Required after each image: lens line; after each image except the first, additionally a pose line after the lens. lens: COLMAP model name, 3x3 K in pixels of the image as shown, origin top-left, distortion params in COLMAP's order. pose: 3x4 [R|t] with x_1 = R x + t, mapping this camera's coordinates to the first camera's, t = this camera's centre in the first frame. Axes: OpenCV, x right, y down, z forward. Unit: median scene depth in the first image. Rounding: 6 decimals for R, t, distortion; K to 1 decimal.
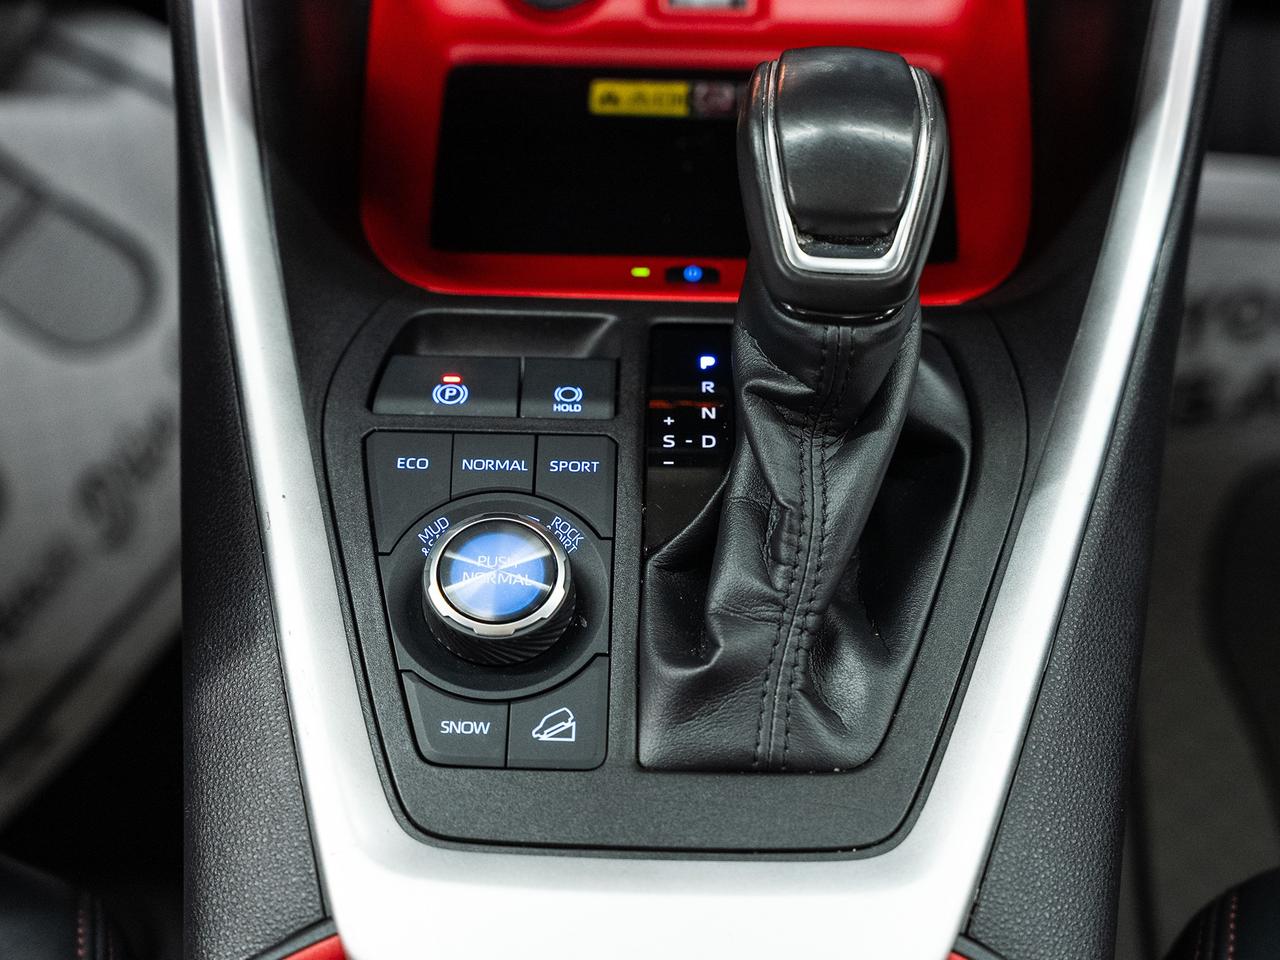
lens RADIAL K [[2281.2, 0, 640.8], [0, 2281.2, 479.4], [0, 0, 1]] dist [0.084799, 0.000000]
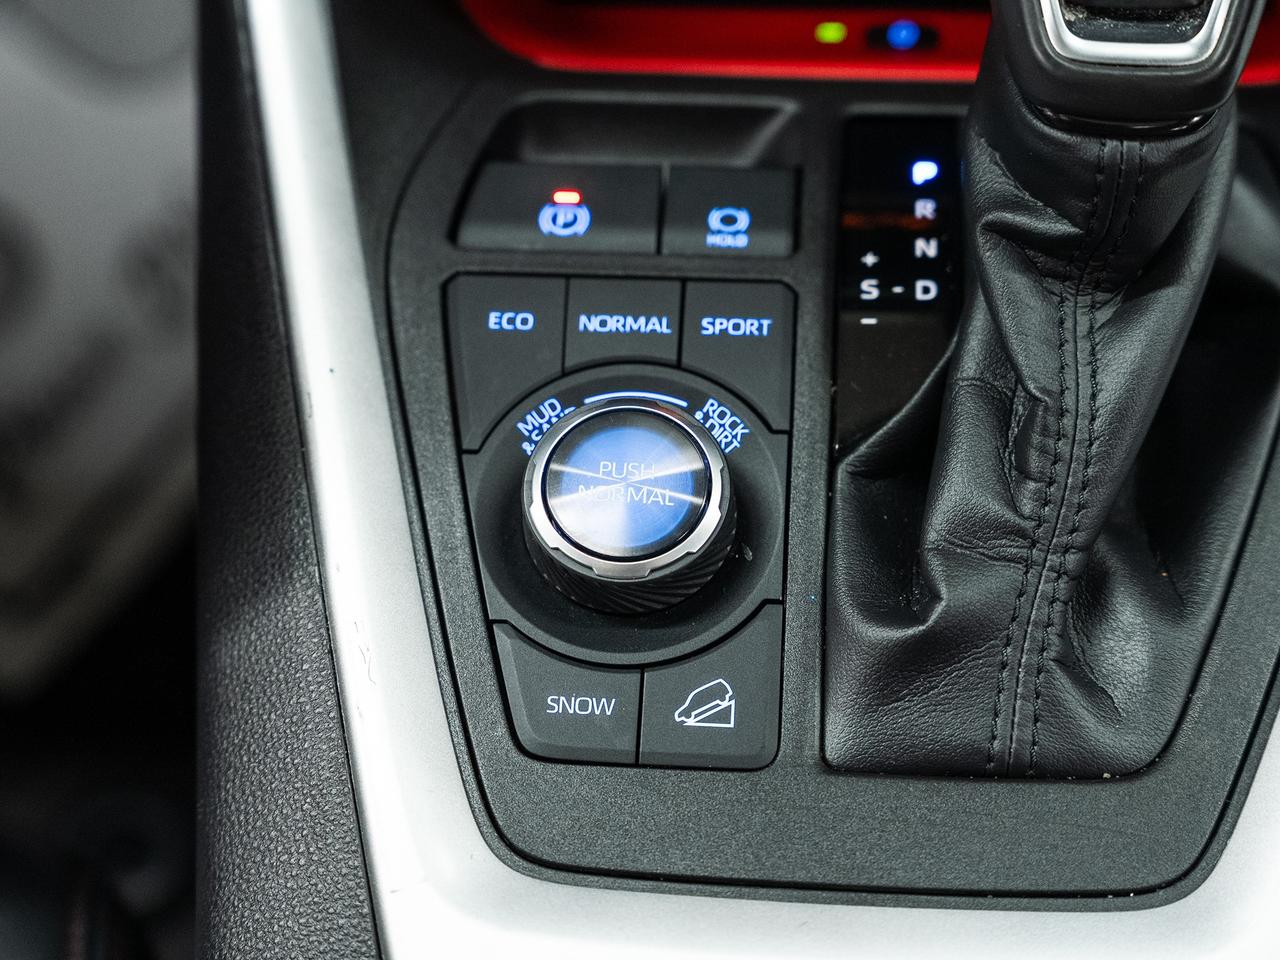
lens RADIAL K [[2812.2, 0, 639.4], [0, 2812.2, 480.5], [0, 0, 1]] dist [0.083700, 0.000000]
pose [[0.997921, 0.009310, -0.063773, -0.003118], [-0.003822, 0.996318, 0.085645, -0.035822], [0.064336, -0.085223, 0.994283, 0.130360]]
